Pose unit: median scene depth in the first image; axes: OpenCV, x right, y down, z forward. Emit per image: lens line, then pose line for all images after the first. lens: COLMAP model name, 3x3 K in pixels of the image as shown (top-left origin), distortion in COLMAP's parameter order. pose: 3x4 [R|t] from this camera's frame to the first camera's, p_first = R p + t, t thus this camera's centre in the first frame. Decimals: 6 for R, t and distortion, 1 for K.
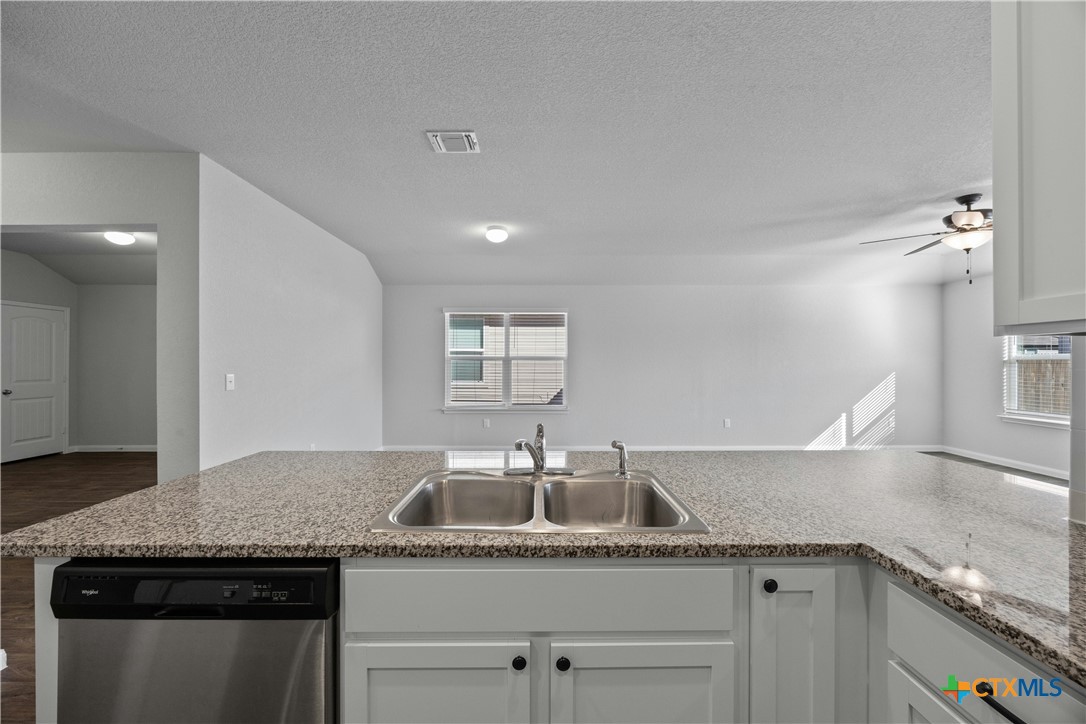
lens RADIAL K [[410.6, 0, 540.4], [0, 410.6, 362.1], [0, 0, 1]] dist [-0.001513, -0.000150]
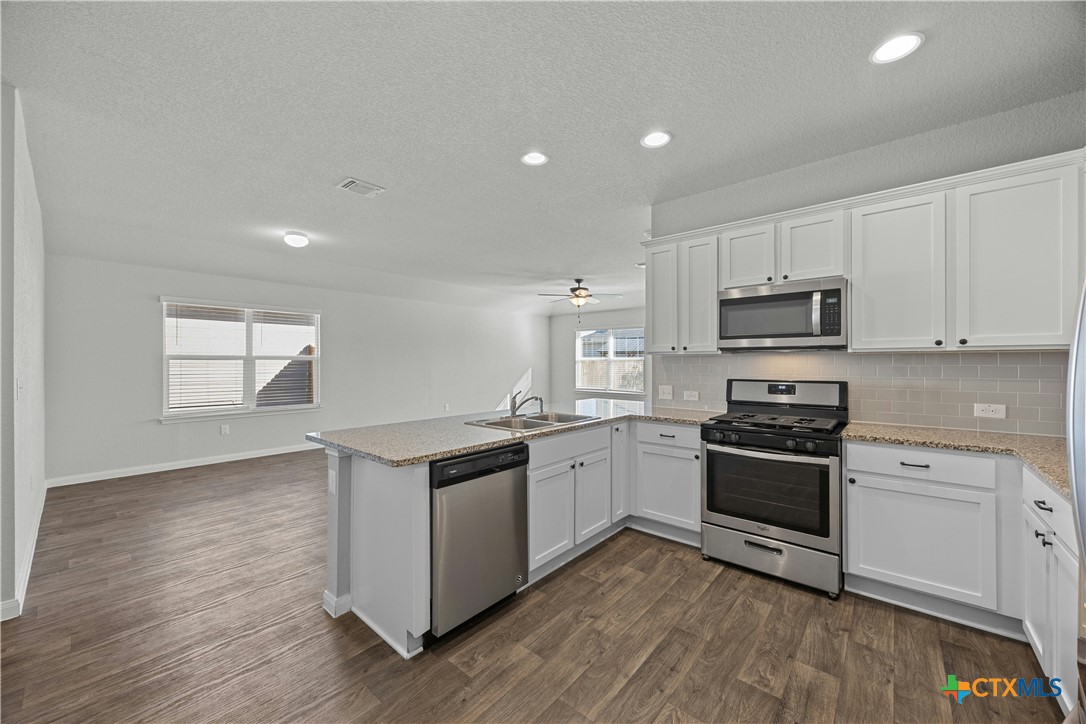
lens RADIAL K [[410.6, 0, 540.4], [0, 410.6, 362.1], [0, 0, 1]] dist [-0.001513, -0.000150]
pose [[0.654754, -0.001589, 0.755840, -2.297134], [0.000648, 0.999999, 0.001541, -0.001488], [-0.755842, -0.000519, 0.654754, -0.683072]]
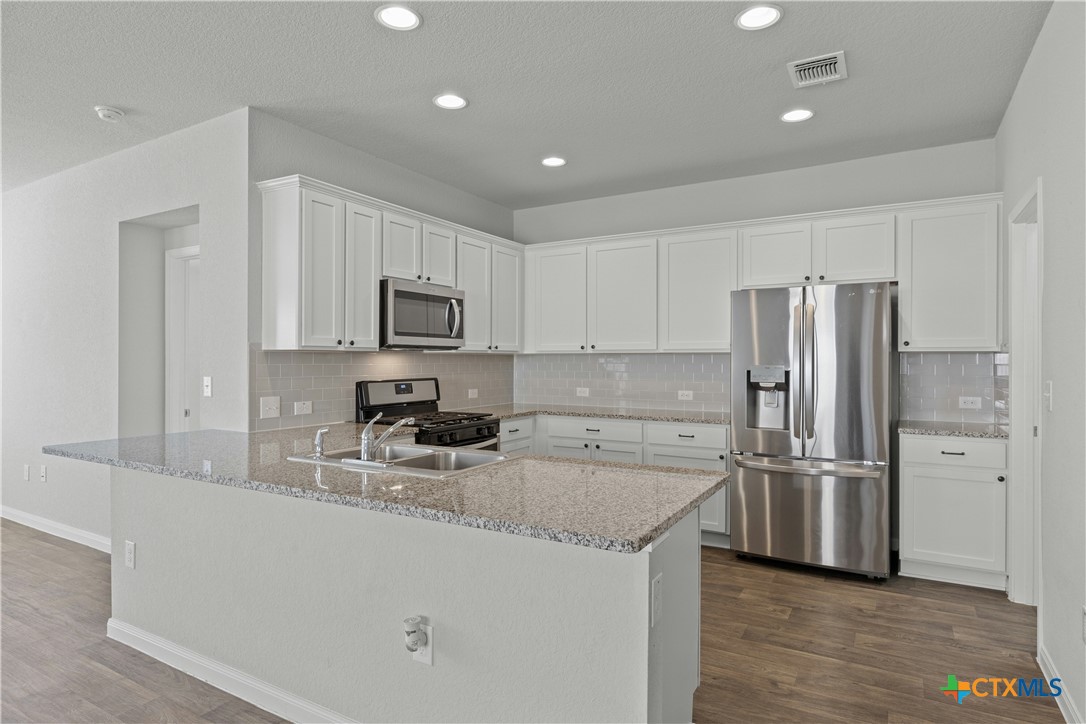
lens RADIAL K [[602.8, 0, 534.1], [0, 602.8, 367.2], [0, 0, 1]] dist [-0.003329, -0.000205]
pose [[-0.859289, -0.006096, 0.511453, -1.882929], [-0.000986, 0.999947, 0.010261, 0.004097], [-0.511489, 0.008313, -0.859250, 3.384639]]
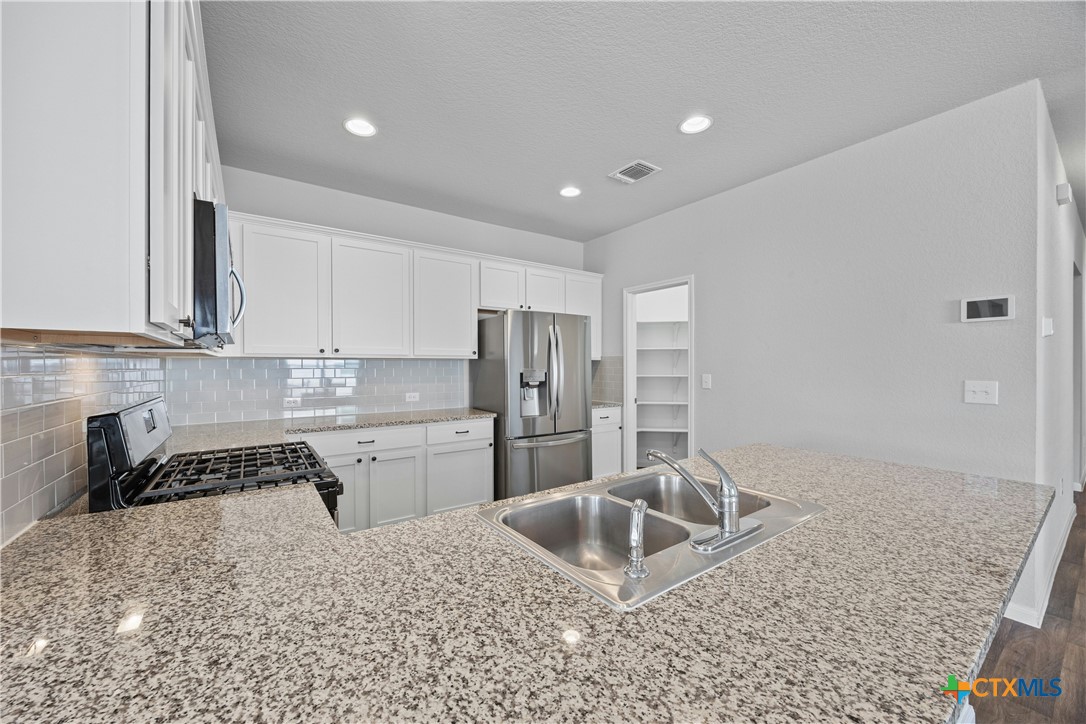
lens RADIAL K [[431.4, 0, 543.0], [0, 431.4, 362.0], [0, 0, 1]] dist [0.000896, 0.000051]
pose [[-0.817190, -0.000049, -0.576369, 1.043144], [0.005335, 0.999957, -0.007650, 0.002955], [0.576344, -0.009327, -0.817154, 2.299786]]
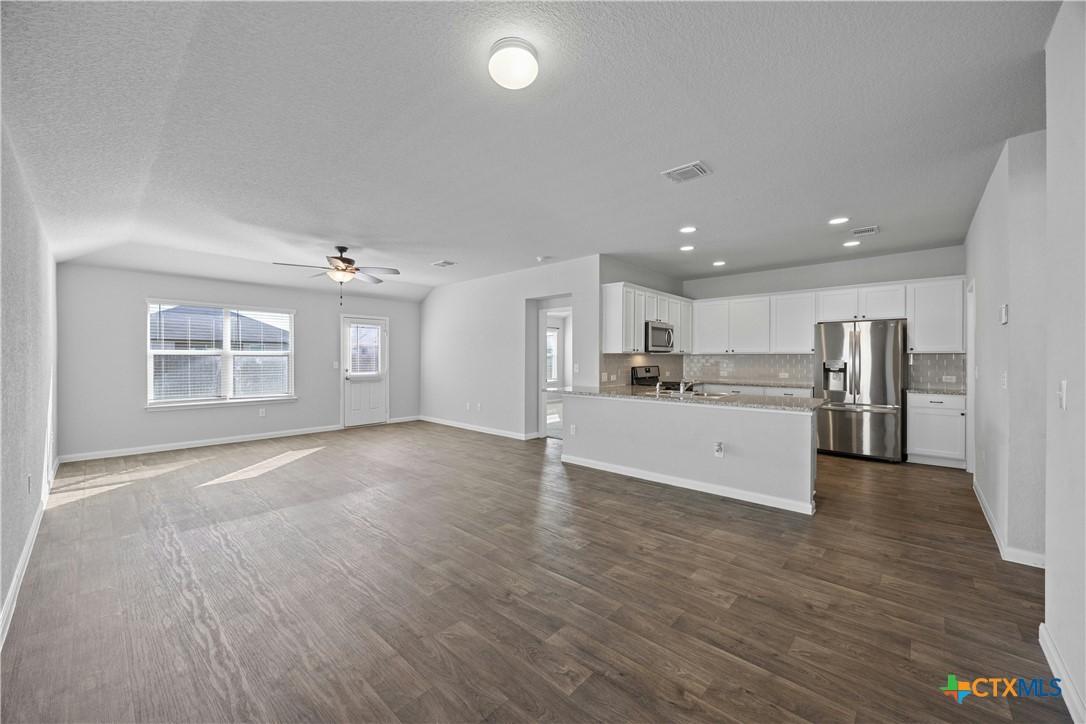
lens RADIAL K [[410.6, 0, 540.4], [0, 410.6, 362.1], [0, 0, 1]] dist [-0.001513, -0.000150]
pose [[-0.739193, -0.007609, 0.673451, -1.992623], [-0.001438, 0.999952, 0.009720, 0.012023], [-0.673492, 0.006216, -0.739168, 6.238592]]
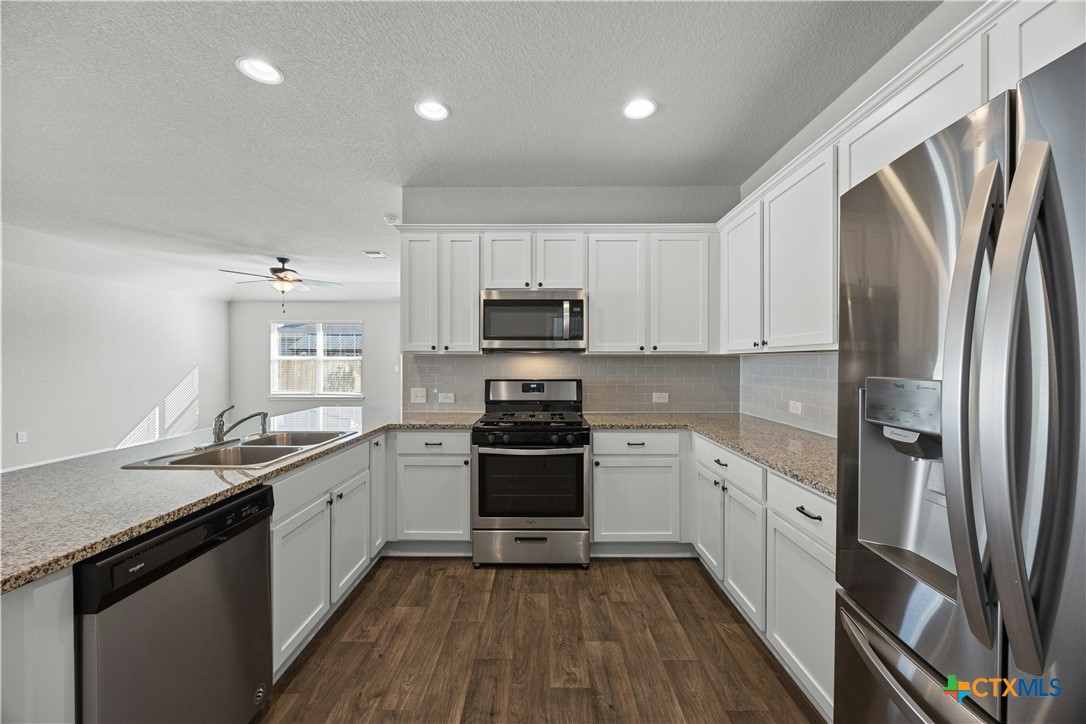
lens RADIAL K [[410.6, 0, 540.4], [0, 410.6, 362.1], [0, 0, 1]] dist [-0.001513, -0.000150]
pose [[0.010339, -0.002544, 0.999943, -2.124734], [-0.001937, 0.999995, 0.002564, -0.008706], [-0.999945, -0.001963, 0.010334, -0.117185]]
